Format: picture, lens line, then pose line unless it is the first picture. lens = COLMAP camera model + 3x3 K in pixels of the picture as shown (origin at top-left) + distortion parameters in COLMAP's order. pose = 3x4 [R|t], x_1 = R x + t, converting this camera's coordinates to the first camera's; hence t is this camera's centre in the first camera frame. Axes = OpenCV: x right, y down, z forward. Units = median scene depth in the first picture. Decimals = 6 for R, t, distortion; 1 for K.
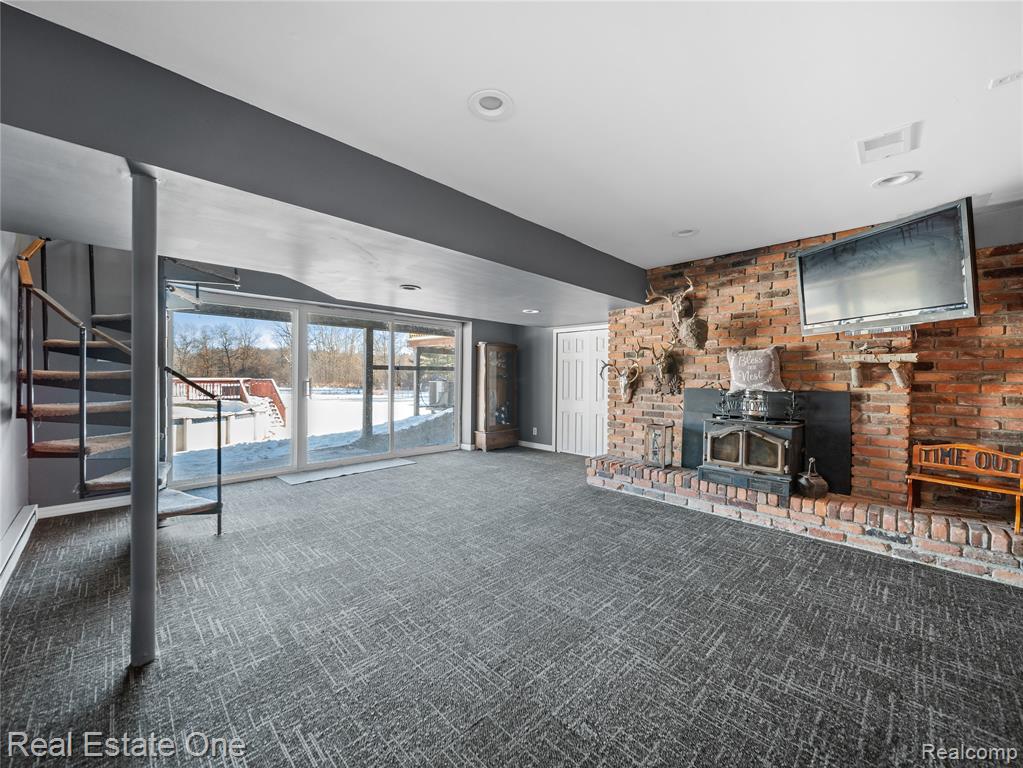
lens RADIAL K [[404.2, 0, 517.3], [0, 404.2, 371.2], [0, 0, 1]] dist [-0.000338, -0.000468]
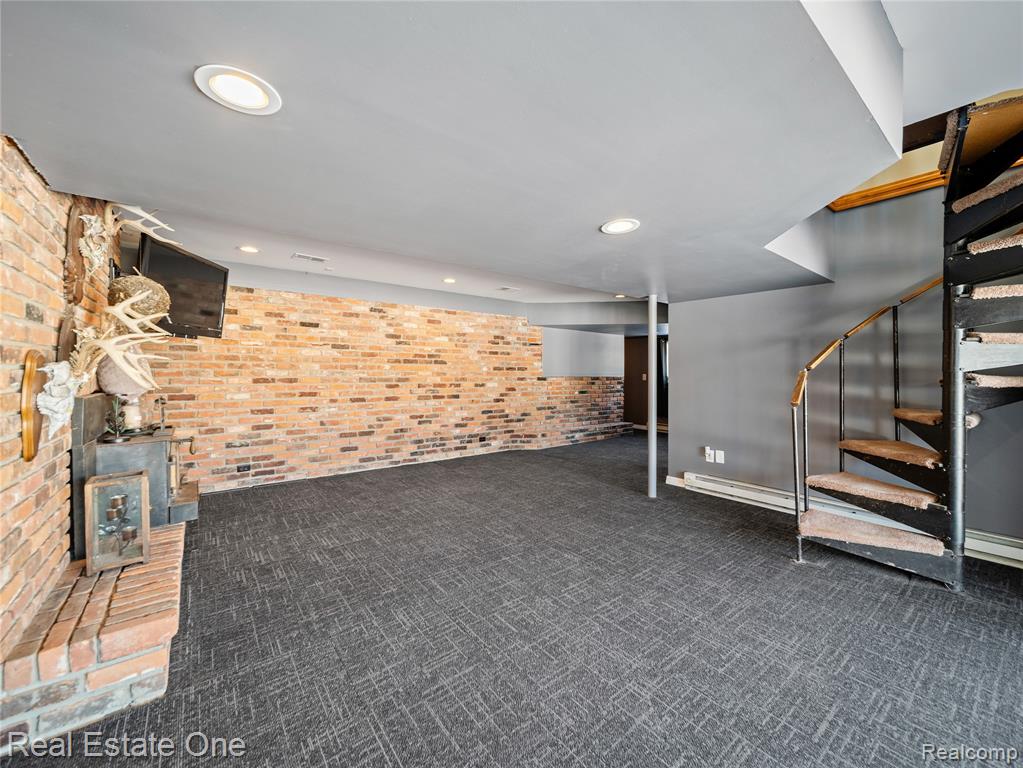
lens RADIAL K [[404.2, 0, 517.3], [0, 404.2, 371.2], [0, 0, 1]] dist [-0.000338, -0.000468]
pose [[-0.992489, -0.009735, 0.121945, -0.230835], [-0.011845, 0.999792, -0.016595, 0.014985], [-0.121759, -0.017915, -0.992398, 1.897979]]
